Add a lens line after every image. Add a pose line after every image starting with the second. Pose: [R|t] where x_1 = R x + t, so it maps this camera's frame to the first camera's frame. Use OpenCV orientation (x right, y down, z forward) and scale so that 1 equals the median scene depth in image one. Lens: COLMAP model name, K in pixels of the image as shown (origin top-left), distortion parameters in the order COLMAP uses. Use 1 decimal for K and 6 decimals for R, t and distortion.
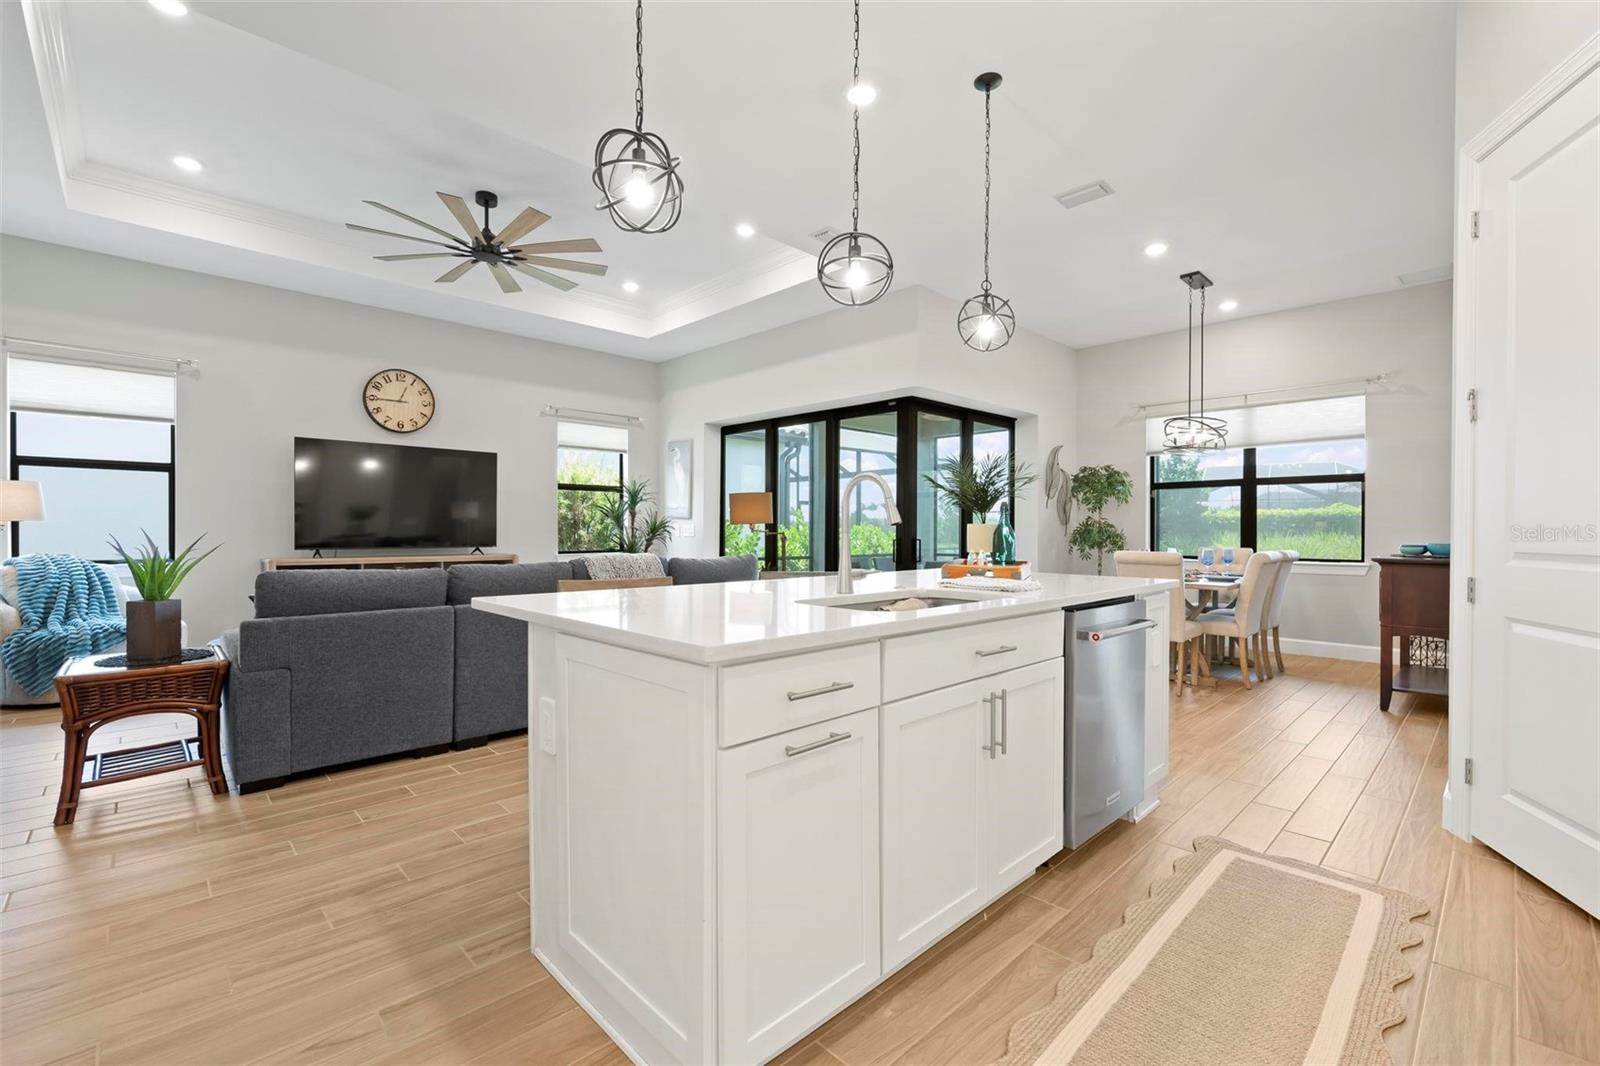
lens RADIAL K [[691.9, 0, 797.4], [0, 691.9, 535.3], [0, 0, 1]] dist [-0.000401, 0.000000]
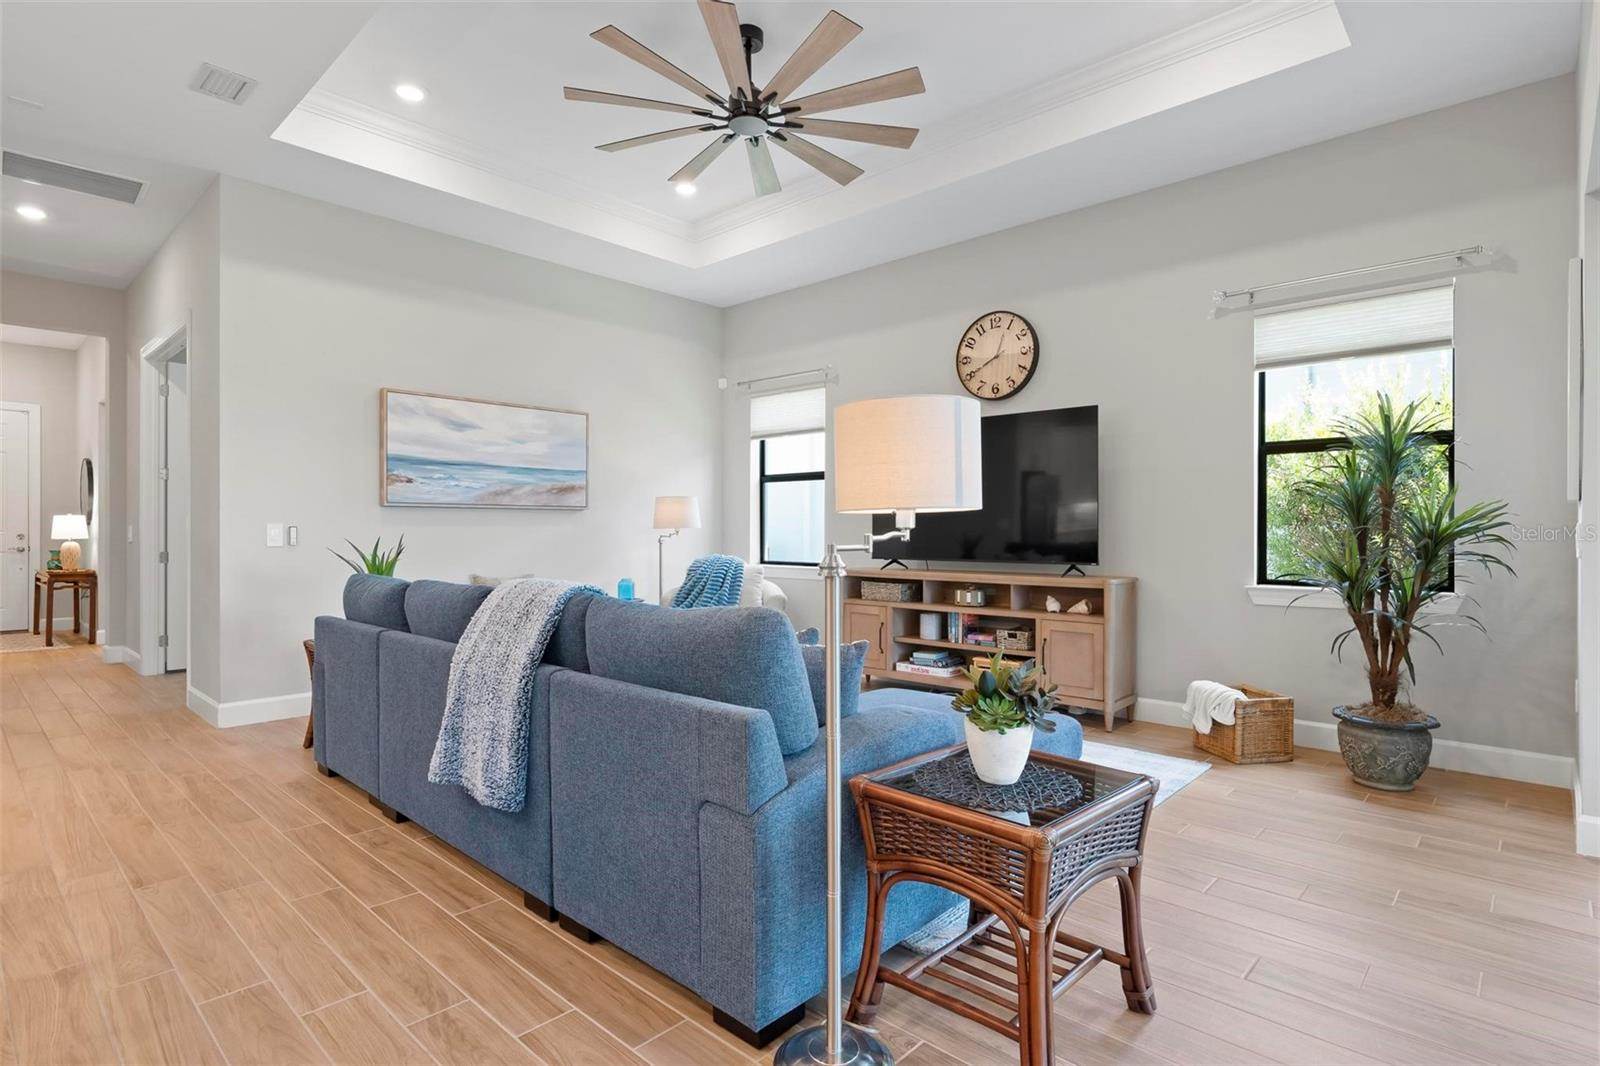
lens RADIAL K [[810.6, 0, 796.1], [0, 810.6, 526.3], [0, 0, 1]] dist [-0.001180, -0.000638]
pose [[0.042352, 0.002671, -0.999099, 0.259177], [-0.000322, 0.999996, 0.002660, -0.018838], [0.999103, 0.000209, 0.042353, 0.755540]]
